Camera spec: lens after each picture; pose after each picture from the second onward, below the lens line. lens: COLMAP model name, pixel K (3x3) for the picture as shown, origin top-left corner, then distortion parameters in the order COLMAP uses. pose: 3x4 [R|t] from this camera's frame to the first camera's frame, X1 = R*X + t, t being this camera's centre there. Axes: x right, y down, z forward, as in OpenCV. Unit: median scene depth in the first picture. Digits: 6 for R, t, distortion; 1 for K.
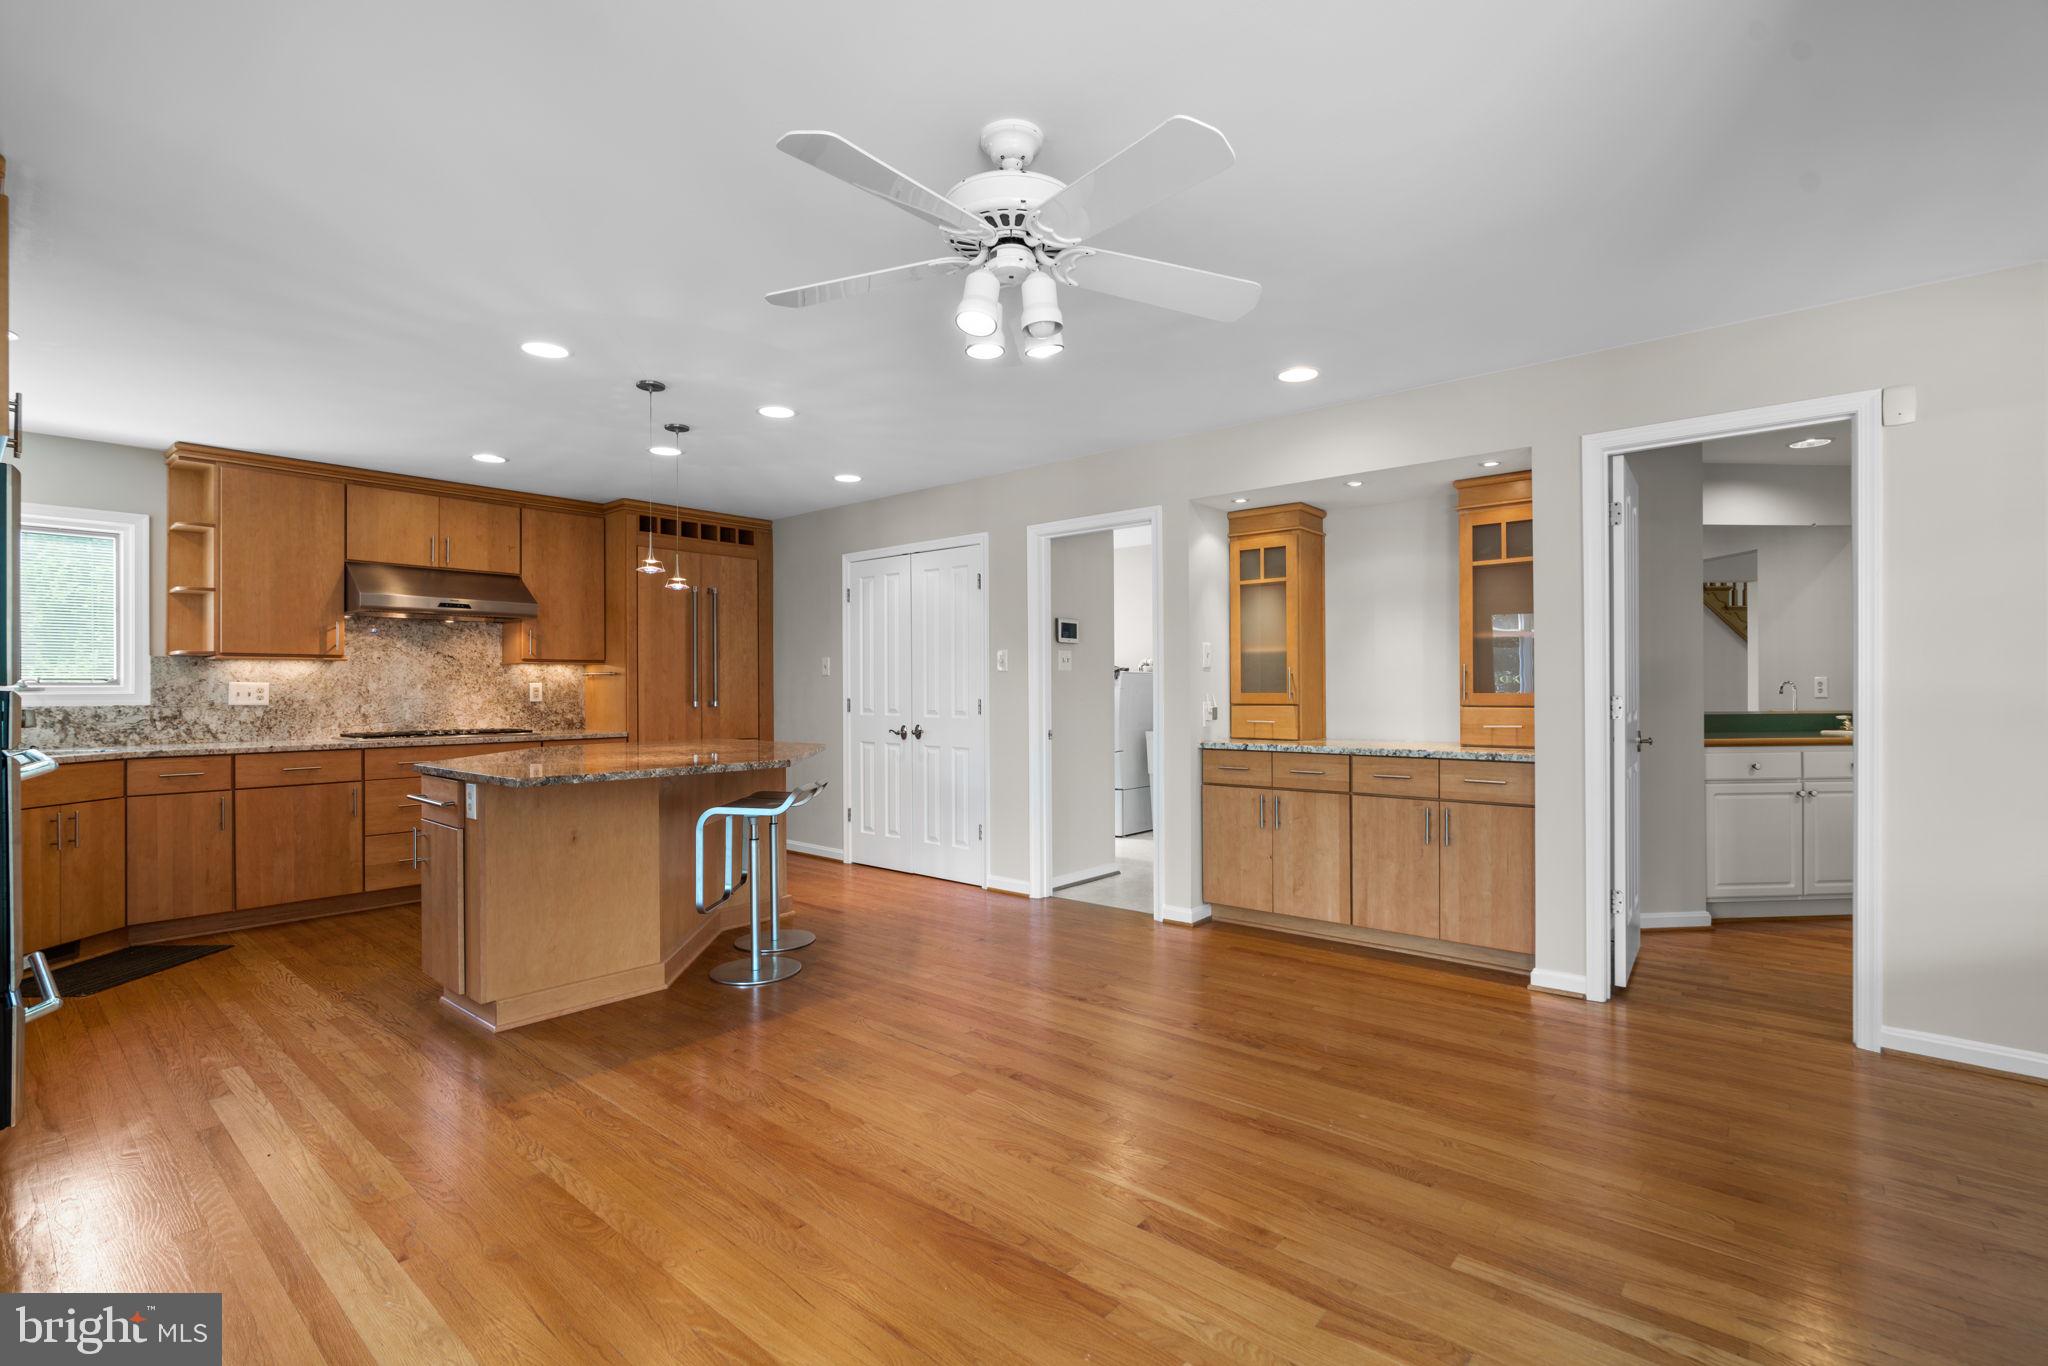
lens RADIAL K [[926.0, 0, 1029.8], [0, 926.0, 691.6], [0, 0, 1]] dist [-0.014787, 0.007245]
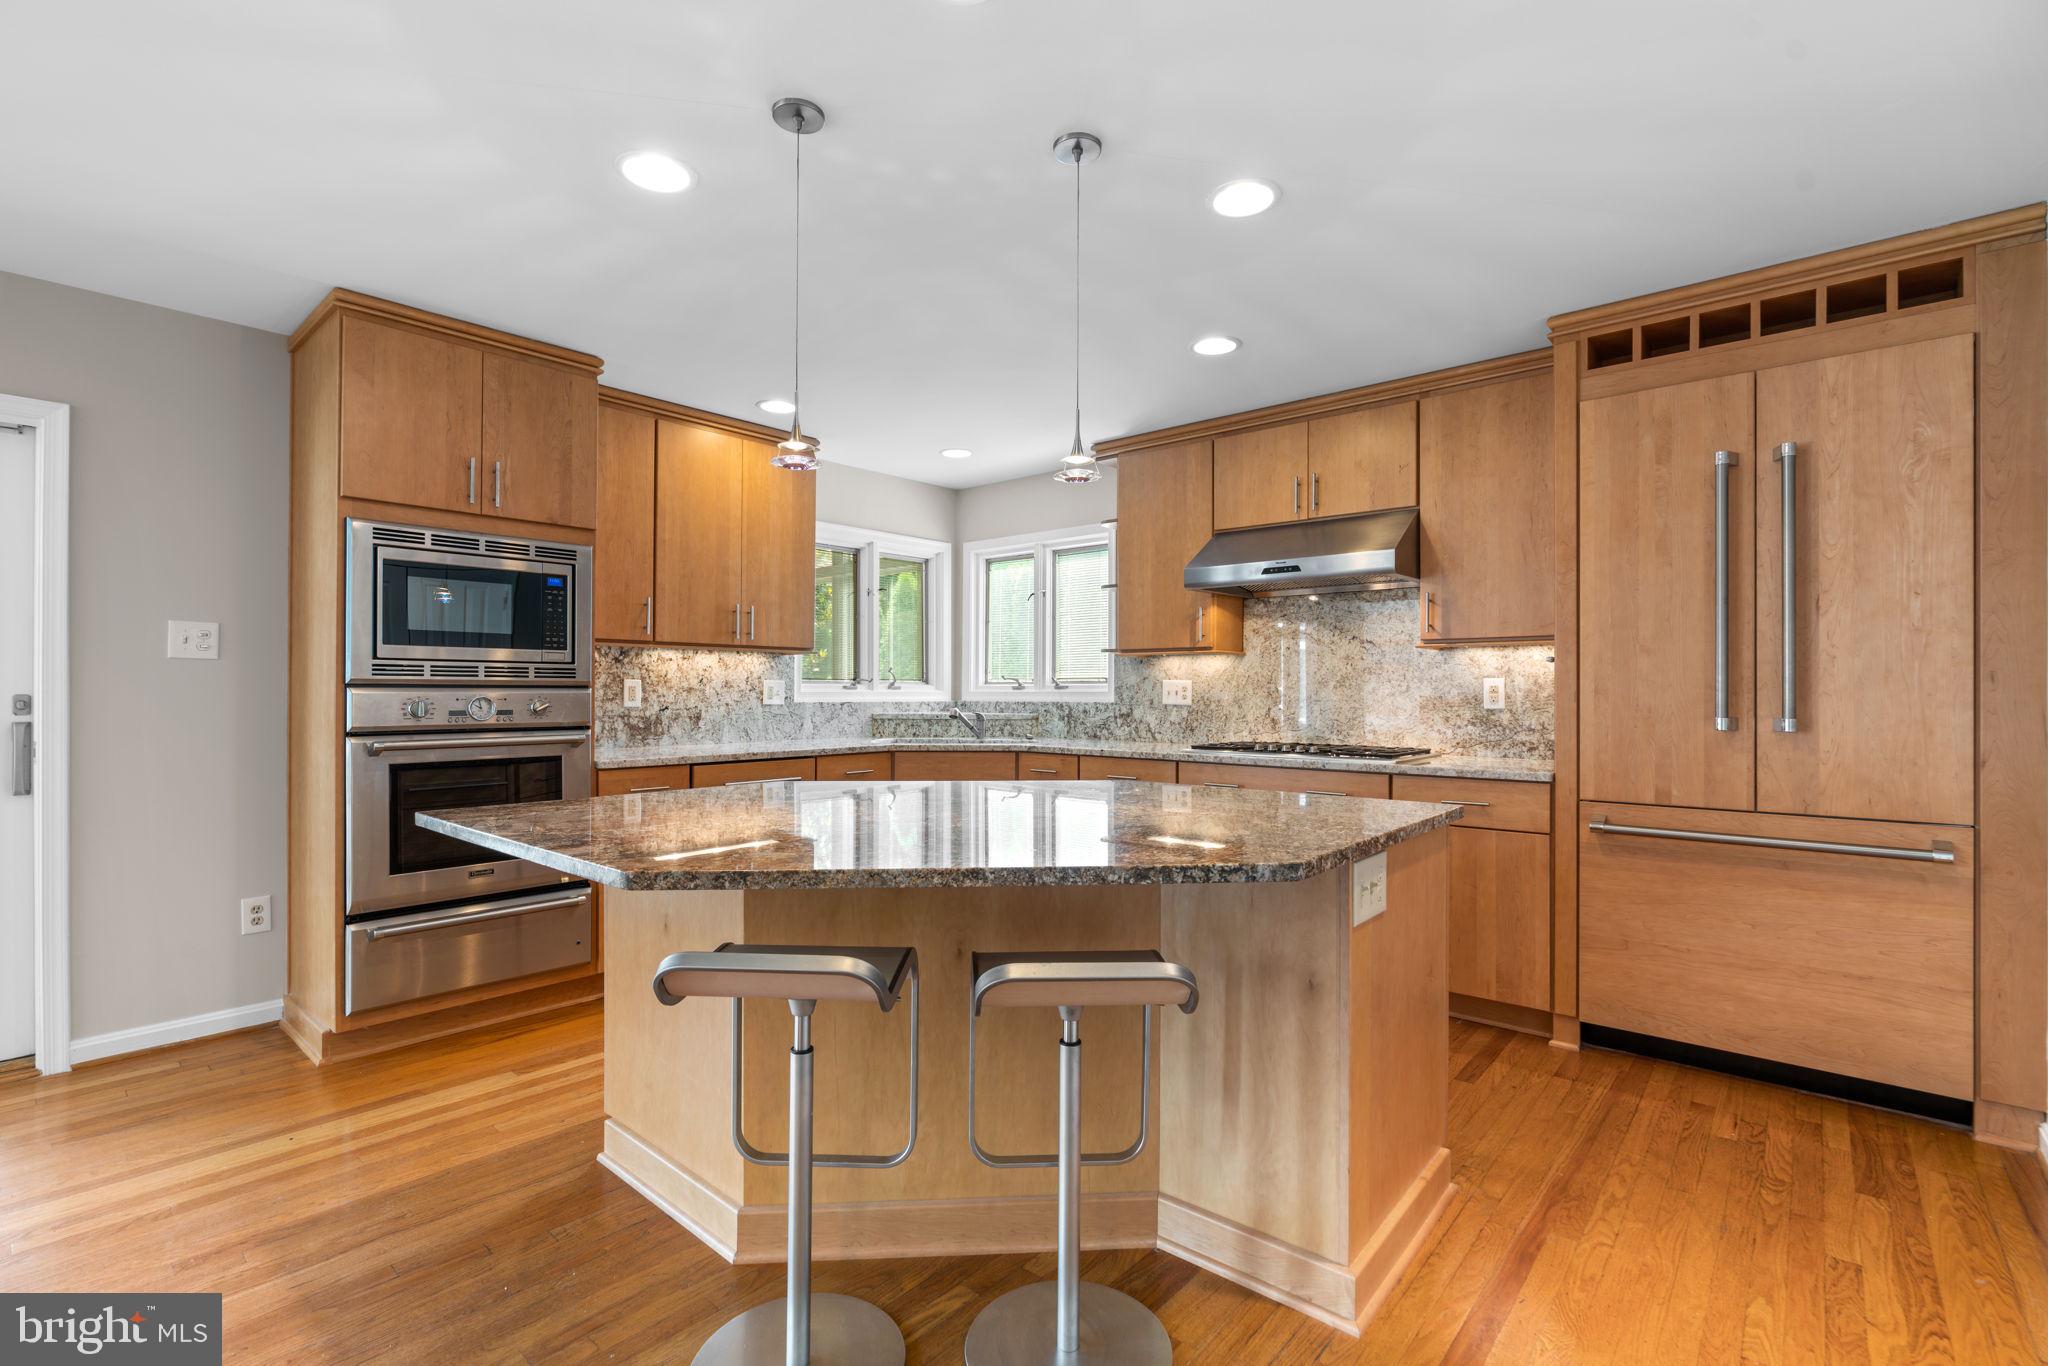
lens RADIAL K [[922.1, 0, 1030.1], [0, 922.1, 686.0], [0, 0, 1]] dist [-0.018060, 0.008812]
pose [[-0.007161, -0.000452, -0.999974, 0.087628], [-0.005484, 0.999985, -0.000412, -0.002906], [0.999959, 0.005480, -0.007163, 0.857023]]
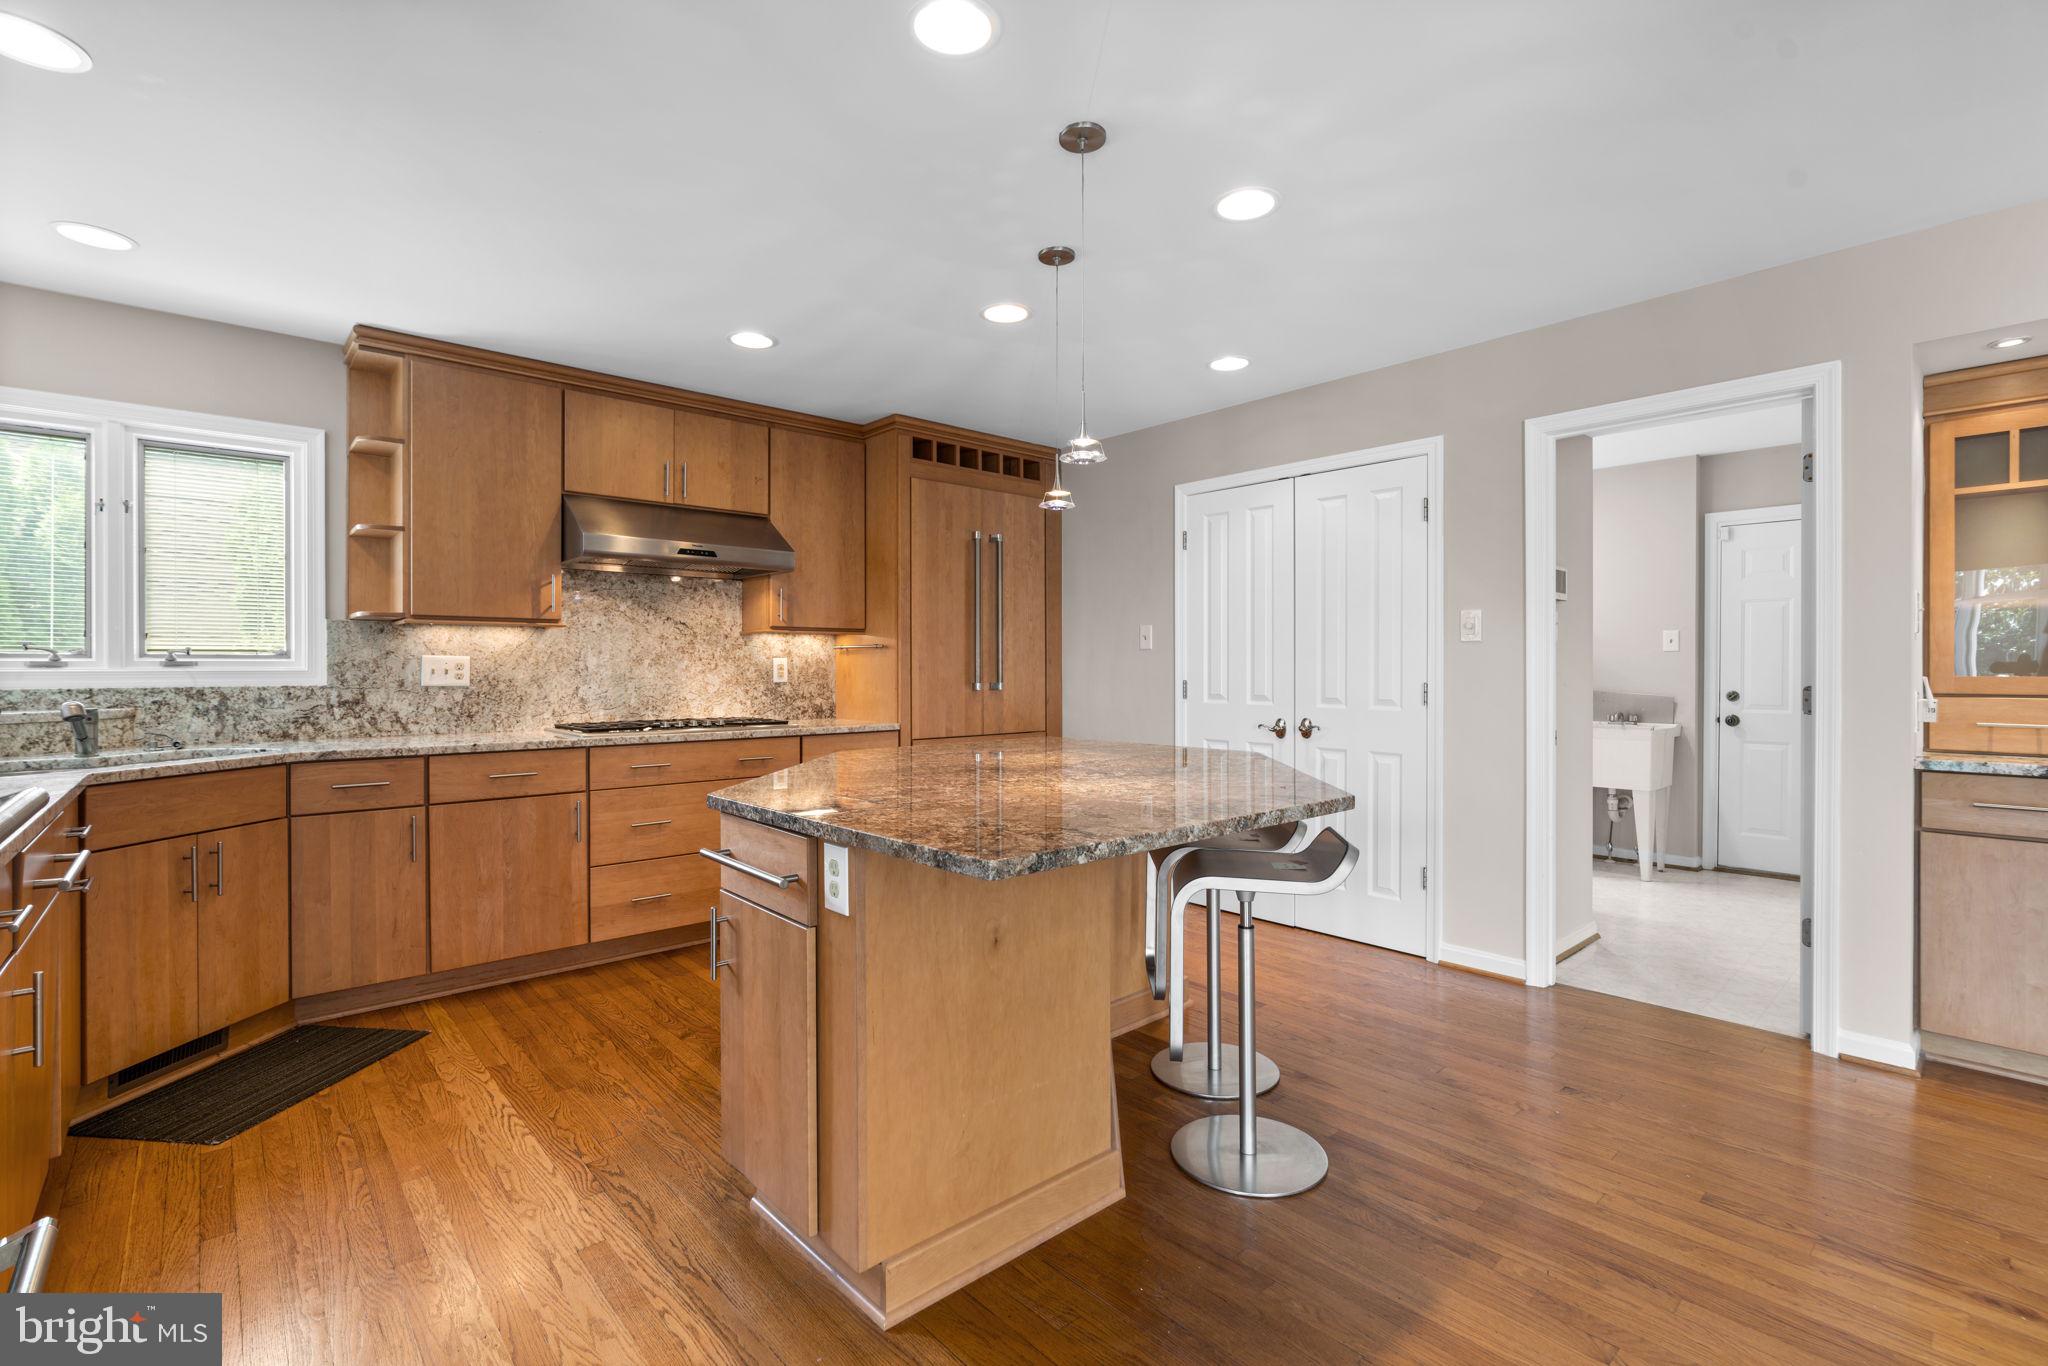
lens RADIAL K [[920.7, 0, 1027.6], [0, 920.7, 680.2], [0, 0, 1]] dist [-0.016836, 0.007492]
pose [[0.990795, 0.005240, -0.135271, -0.275868], [-0.003948, 0.999944, 0.009821, 0.000742], [0.135315, -0.009197, 0.990760, 0.321793]]
